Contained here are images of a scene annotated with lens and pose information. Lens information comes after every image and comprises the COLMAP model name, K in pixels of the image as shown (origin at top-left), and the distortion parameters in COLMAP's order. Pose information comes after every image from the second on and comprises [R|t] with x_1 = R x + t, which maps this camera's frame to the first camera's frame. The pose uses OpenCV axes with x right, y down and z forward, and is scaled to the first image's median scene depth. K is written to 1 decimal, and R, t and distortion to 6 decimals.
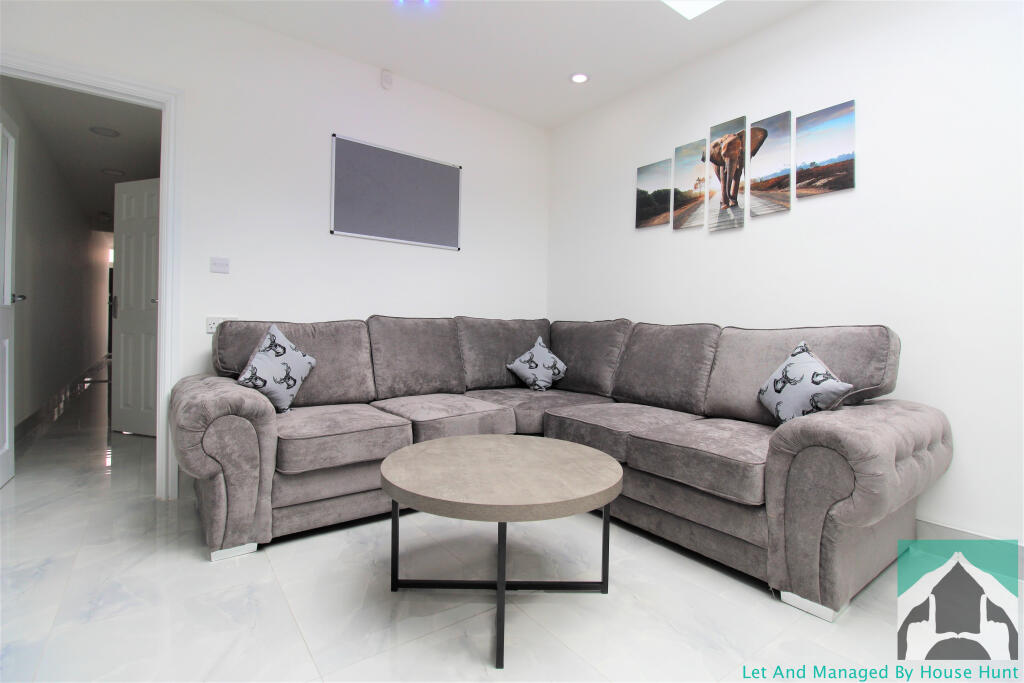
lens RADIAL K [[477.1, 0, 512.3], [0, 477.1, 335.4], [0, 0, 1]] dist [-0.000463, -0.001518]
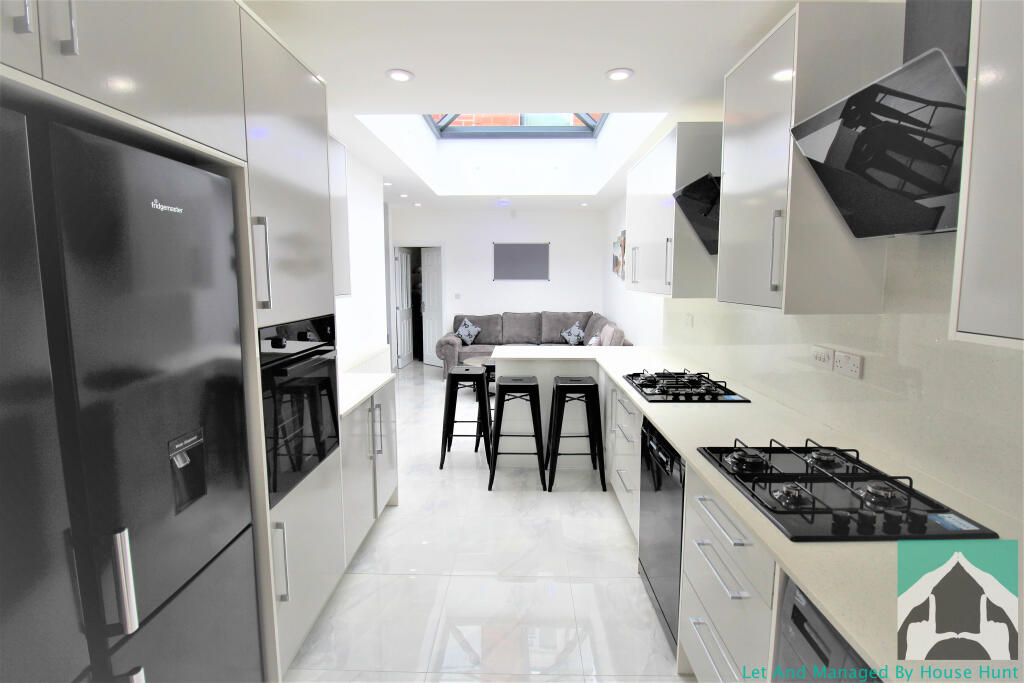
lens RADIAL K [[477.1, 0, 512.7], [0, 477.1, 340.1], [0, 0, 1]] dist [-0.000463, -0.001518]
pose [[0.804371, 0.056091, -0.591473, 1.268564], [0.001378, 0.995355, 0.096266, -0.139292], [0.594125, -0.078249, 0.800558, -1.054837]]
